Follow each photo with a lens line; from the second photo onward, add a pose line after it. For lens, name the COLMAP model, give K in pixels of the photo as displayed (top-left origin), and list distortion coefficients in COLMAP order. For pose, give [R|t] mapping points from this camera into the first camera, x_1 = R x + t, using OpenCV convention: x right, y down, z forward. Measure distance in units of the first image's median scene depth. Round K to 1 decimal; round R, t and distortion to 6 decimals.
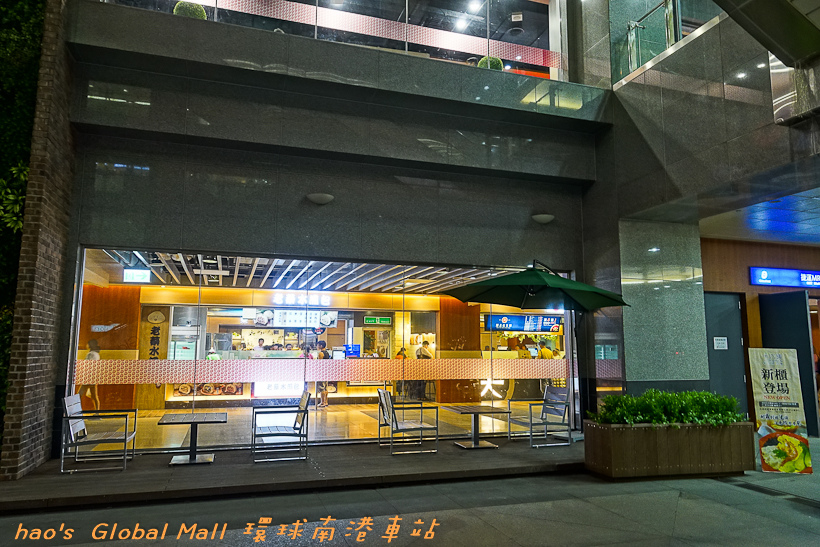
lens RADIAL K [[556.4, 0, 405.0], [0, 556.4, 274.6], [0, 0, 1]] dist [0.041247, -0.039821]
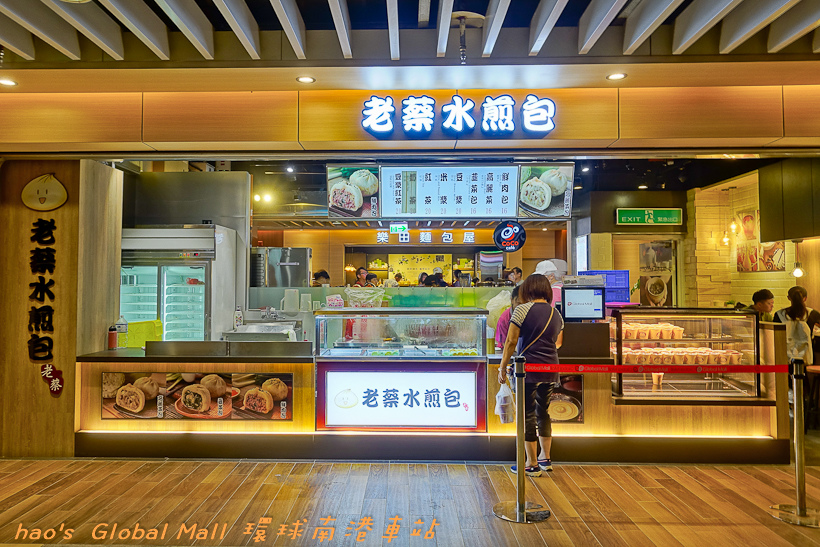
lens RADIAL K [[556.4, 0, 405.0], [0, 556.4, 274.6], [0, 0, 1]] dist [0.041247, -0.039821]
pose [[0.946912, -0.010239, -0.321329, -0.114911], [0.046893, 0.993202, 0.106537, 0.093294], [0.318054, -0.115949, 0.940956, 0.690788]]
